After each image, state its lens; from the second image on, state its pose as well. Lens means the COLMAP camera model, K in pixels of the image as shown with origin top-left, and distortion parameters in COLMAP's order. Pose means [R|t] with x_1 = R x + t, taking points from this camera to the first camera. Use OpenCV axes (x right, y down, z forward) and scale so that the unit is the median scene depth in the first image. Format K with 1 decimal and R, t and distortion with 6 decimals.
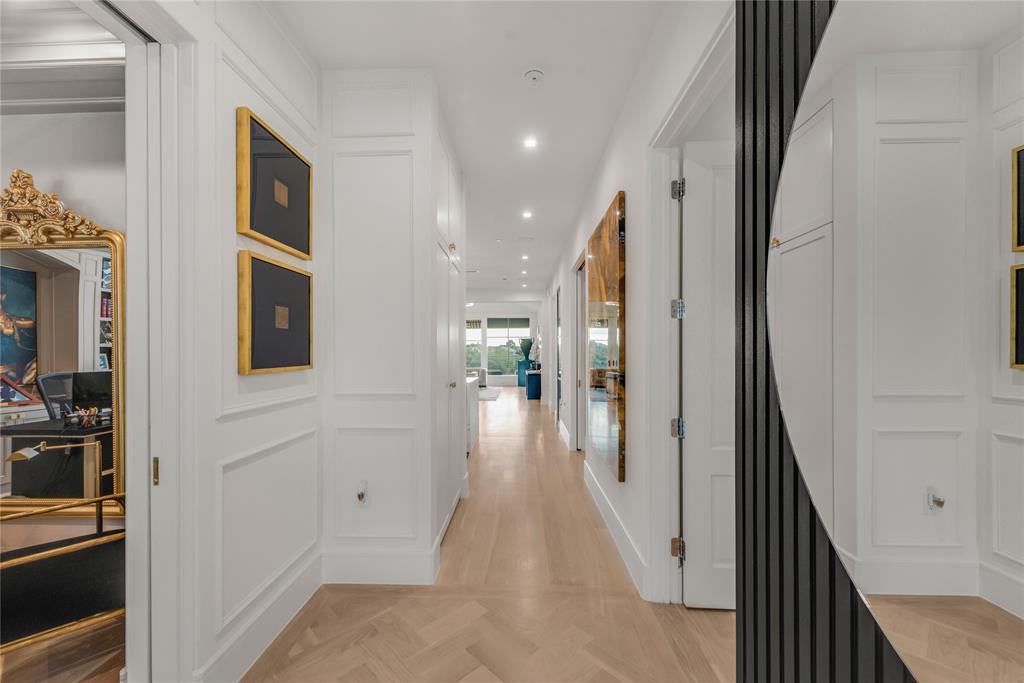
lens RADIAL K [[405.8, 0, 511.4], [0, 405.8, 348.1], [0, 0, 1]] dist [0.001868, 0.000358]
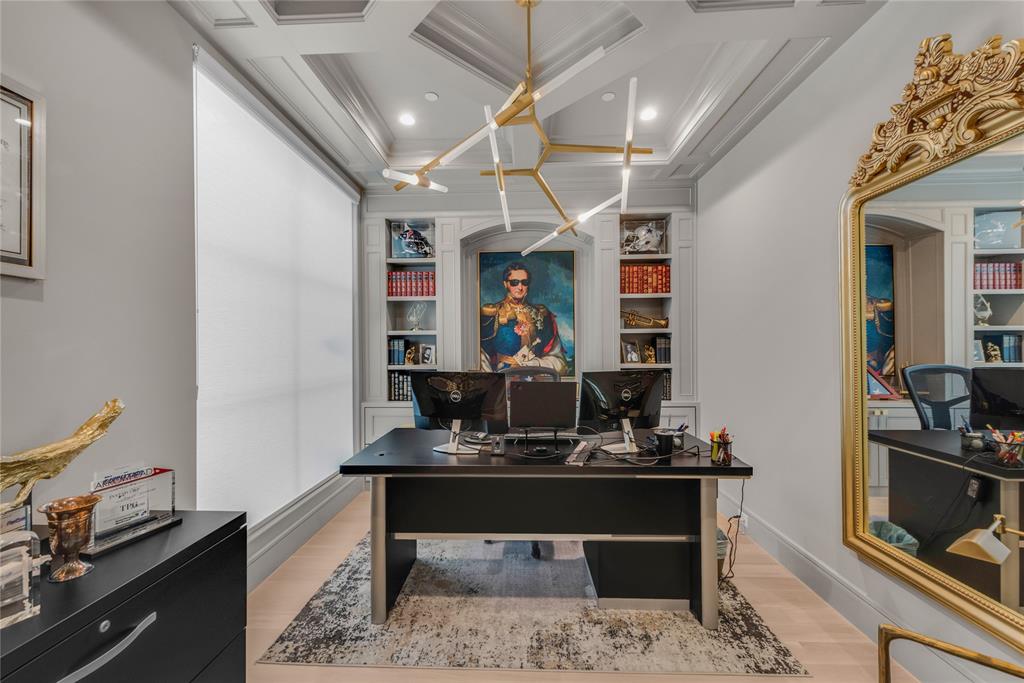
lens RADIAL K [[405.8, 0, 511.4], [0, 405.8, 348.1], [0, 0, 1]] dist [0.001868, 0.000358]
pose [[0.000118, 0.013358, -0.999911, -0.347660], [0.016833, 0.999769, 0.013358, 0.005226], [0.999858, -0.016833, -0.000107, 0.215208]]
